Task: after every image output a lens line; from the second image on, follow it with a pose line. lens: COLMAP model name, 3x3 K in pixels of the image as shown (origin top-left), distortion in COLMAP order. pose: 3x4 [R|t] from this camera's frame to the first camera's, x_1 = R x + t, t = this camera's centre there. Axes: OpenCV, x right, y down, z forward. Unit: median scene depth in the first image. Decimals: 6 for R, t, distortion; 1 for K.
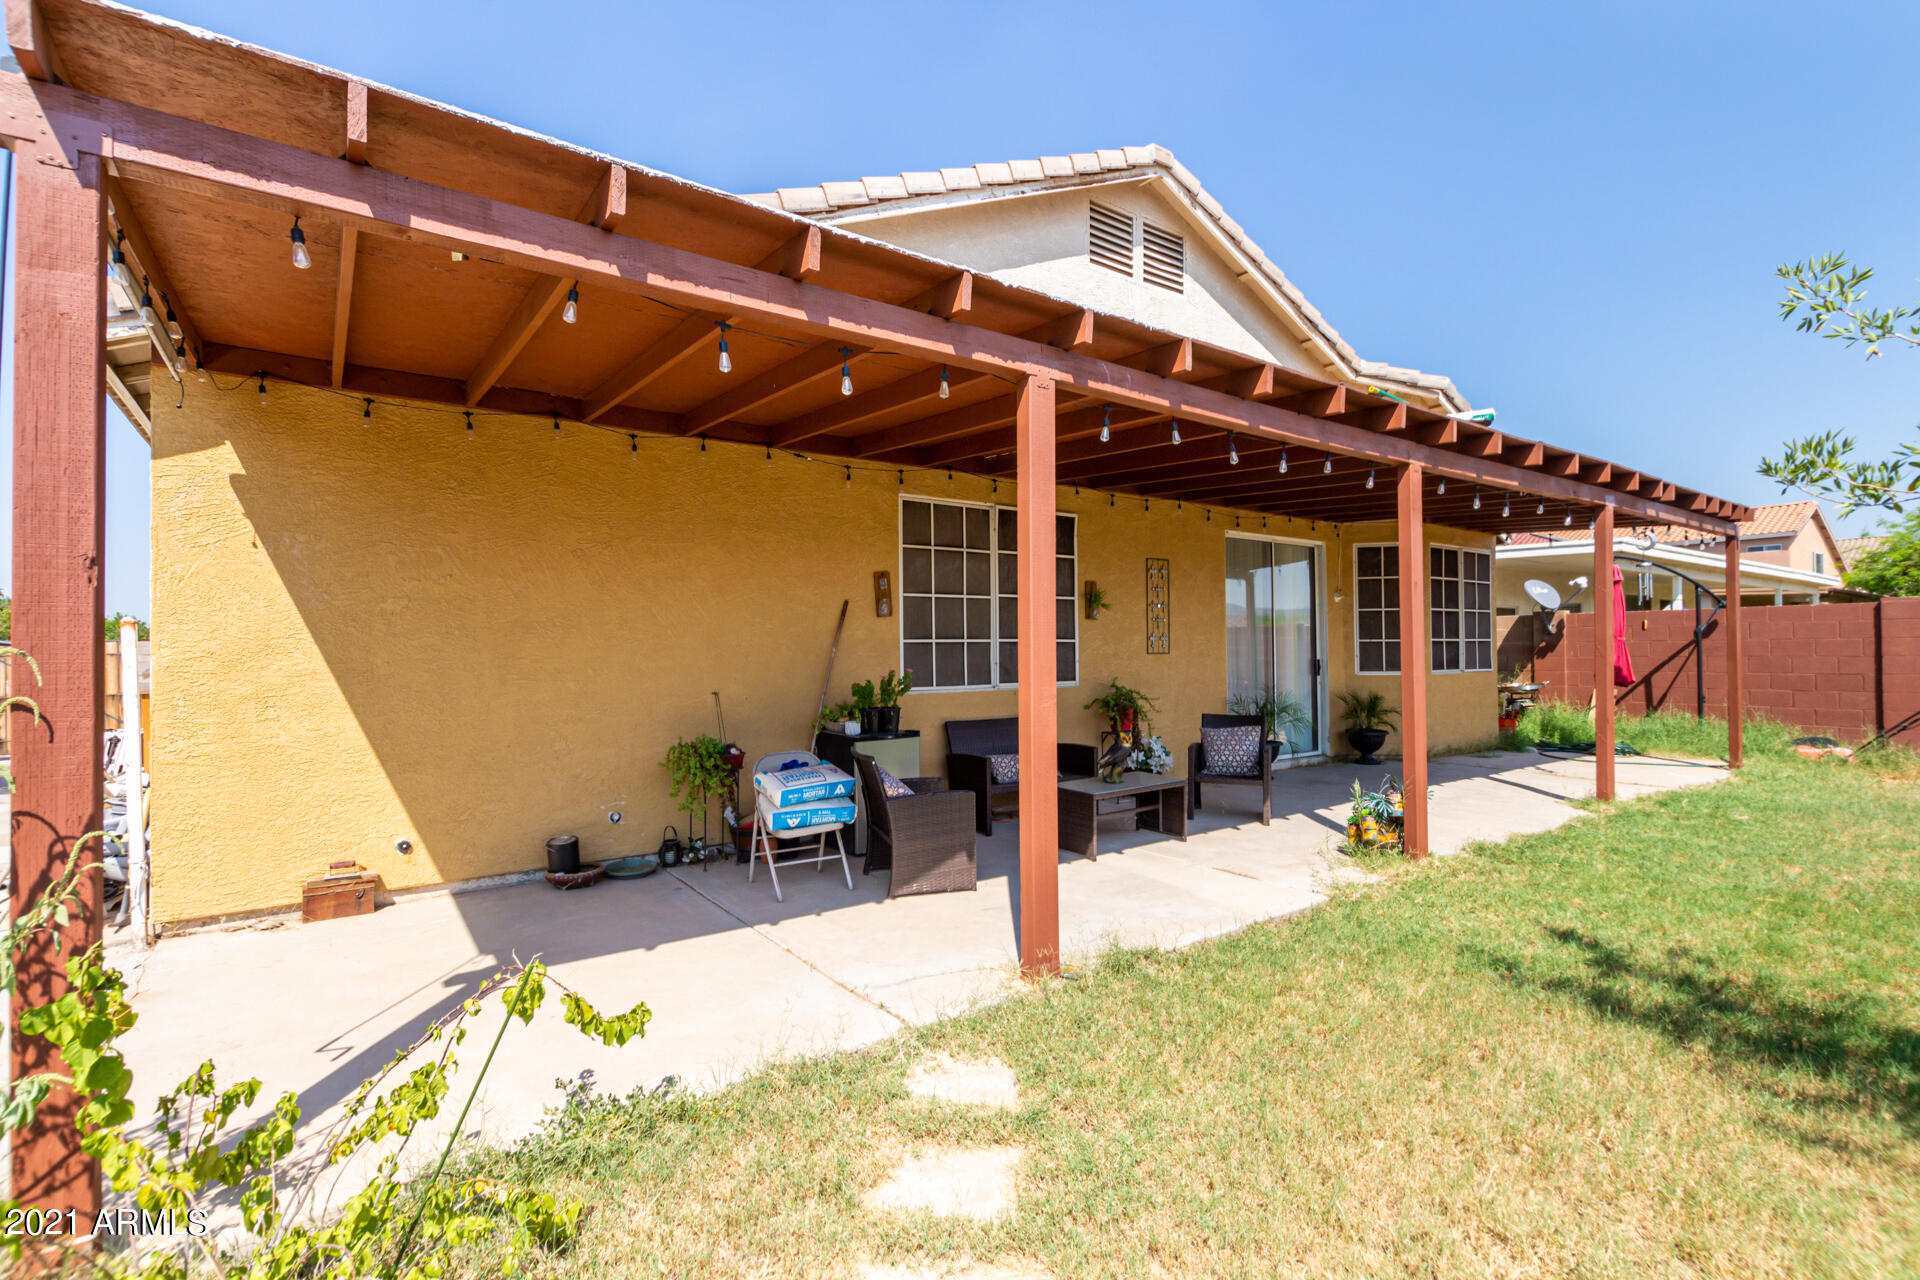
lens RADIAL K [[893.3, 0, 977.6], [0, 893.3, 646.1], [0, 0, 1]] dist [0.000191, -0.000938]
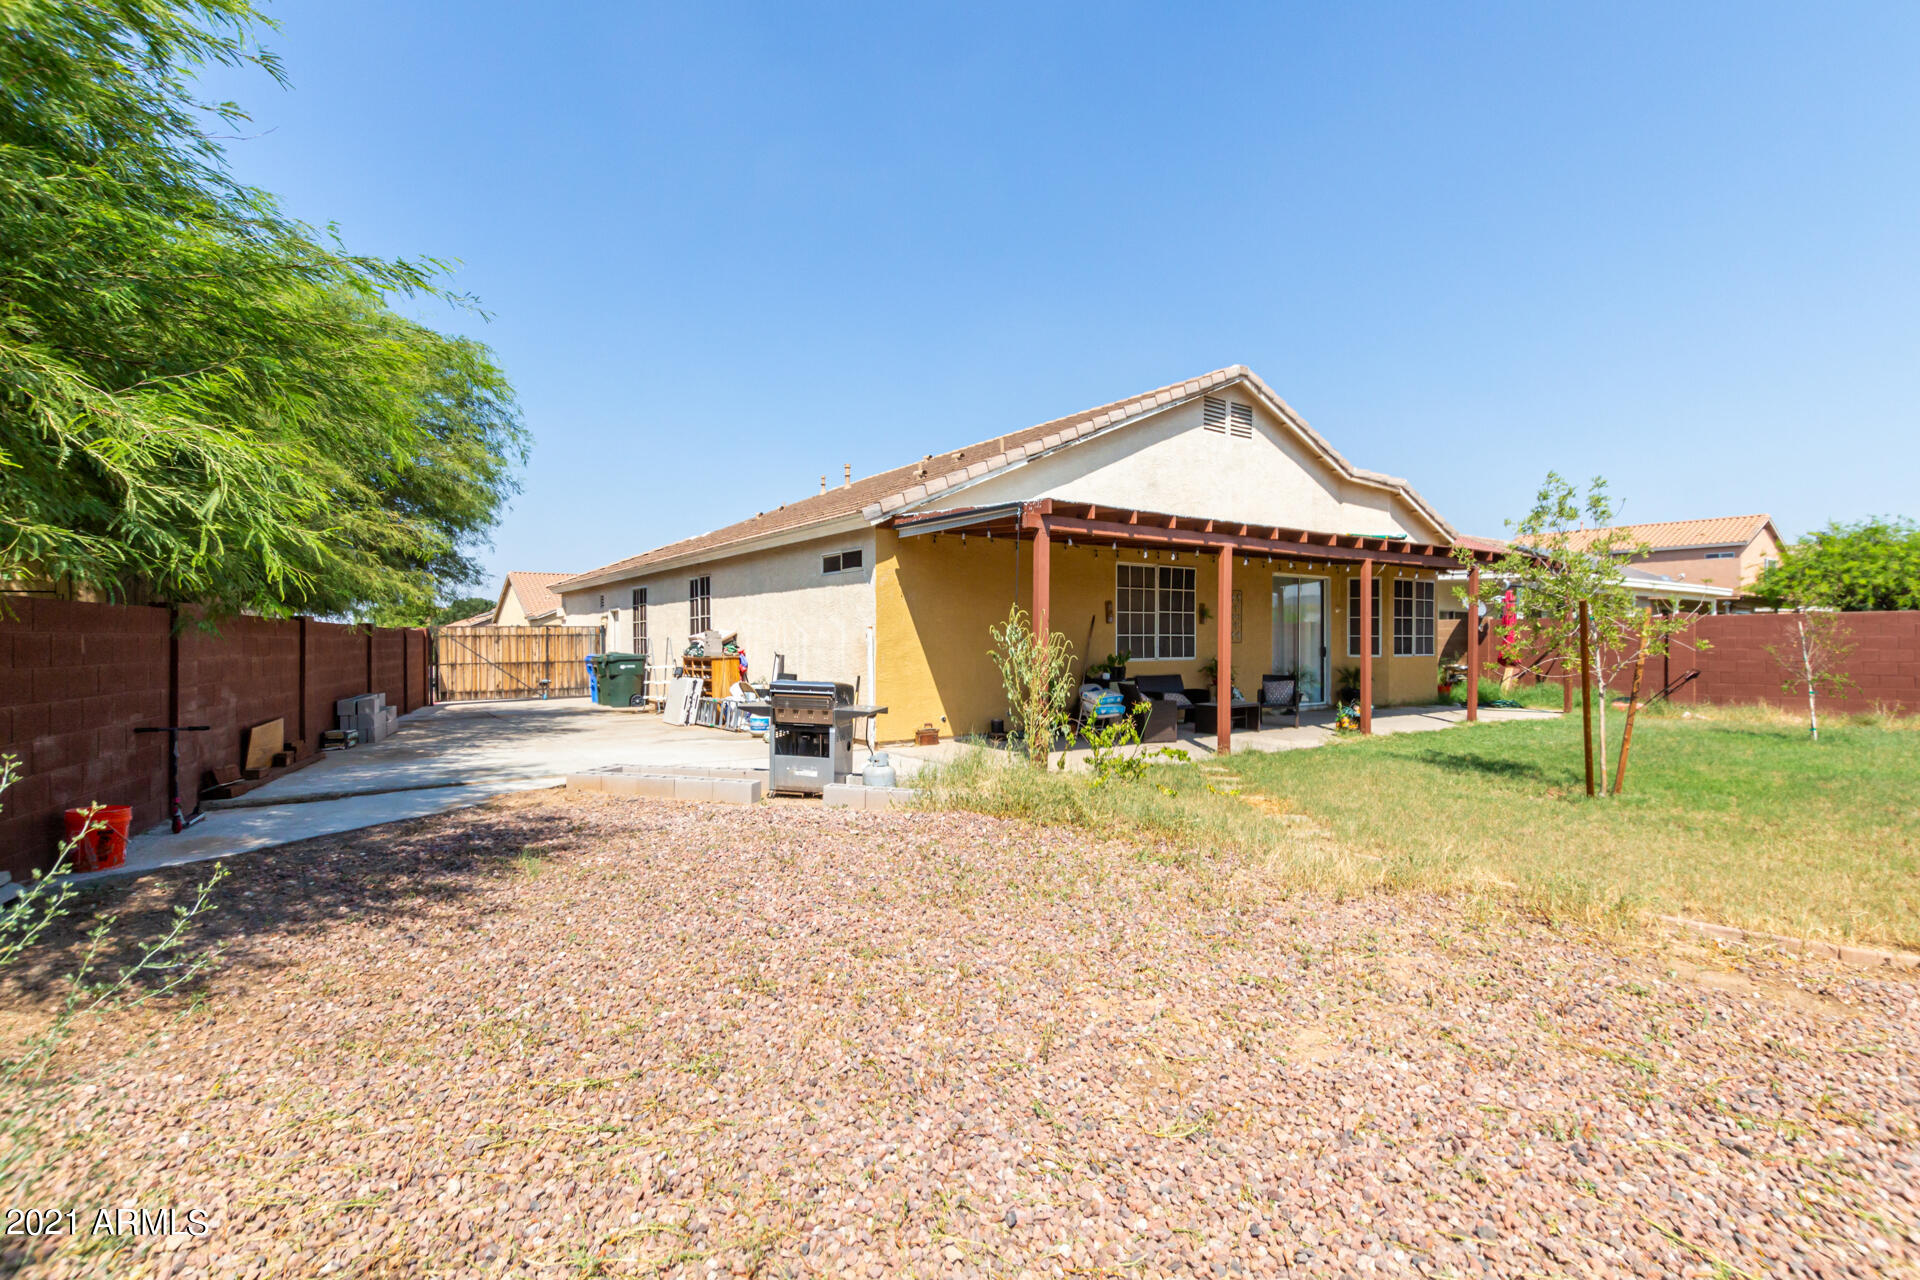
lens RADIAL K [[851.0, 0, 993.0], [0, 851.0, 653.4], [0, 0, 1]] dist [-0.001196, -0.000148]
pose [[0.999891, 0.009903, -0.010975, -0.271245], [-0.009639, 0.999669, 0.023838, -0.006366], [0.011208, -0.023730, 0.999656, -0.730392]]
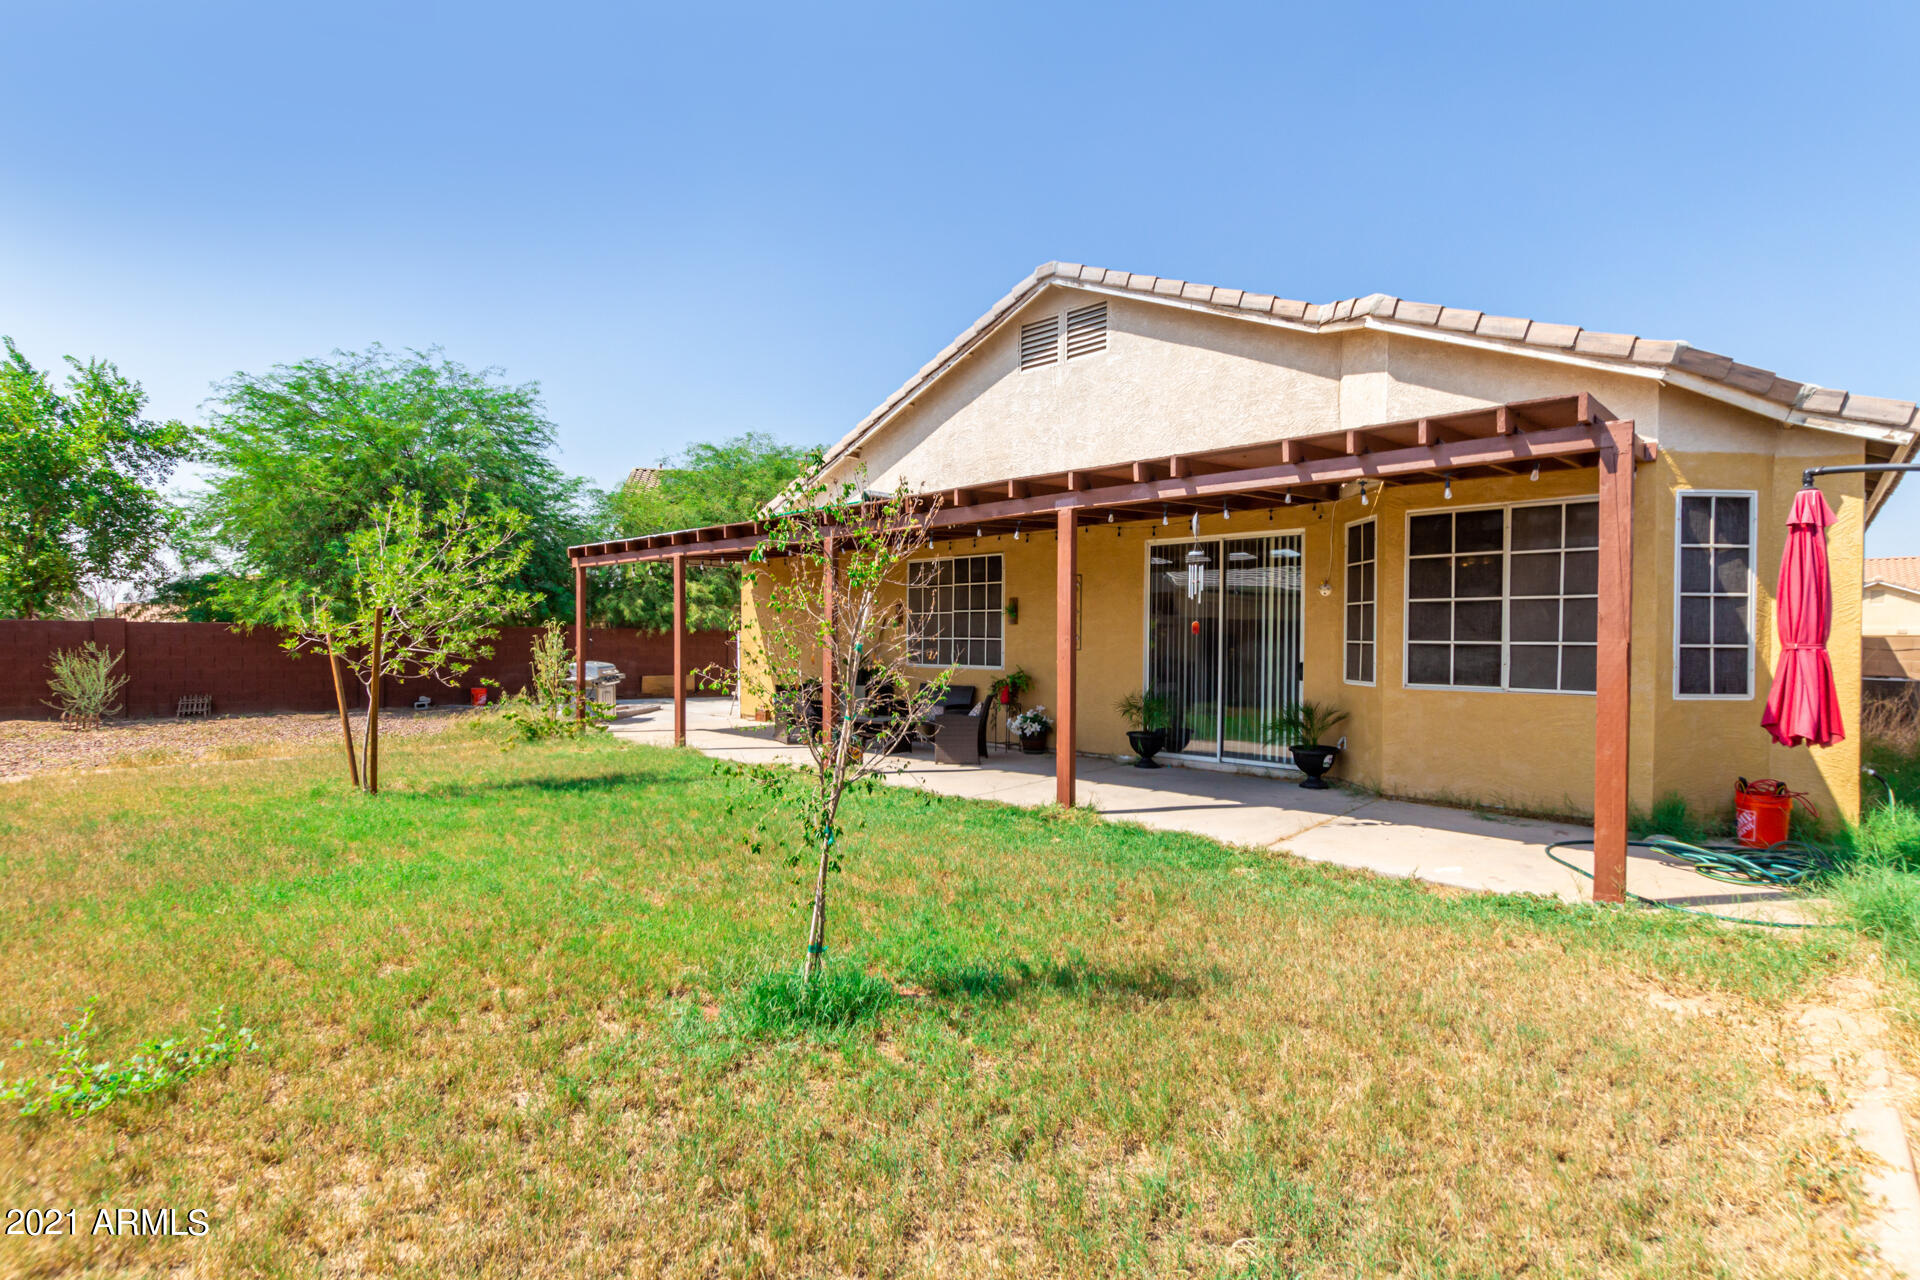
lens RADIAL K [[932.1, 0, 960.0], [0, 932.1, 640.0], [0, 0, 1]] dist [0.000045, -0.000039]
pose [[0.144984, 0.017443, -0.989280, 1.493318], [-0.001138, 0.999847, 0.017463, -0.028680], [0.989433, -0.001406, 0.144982, 0.652847]]
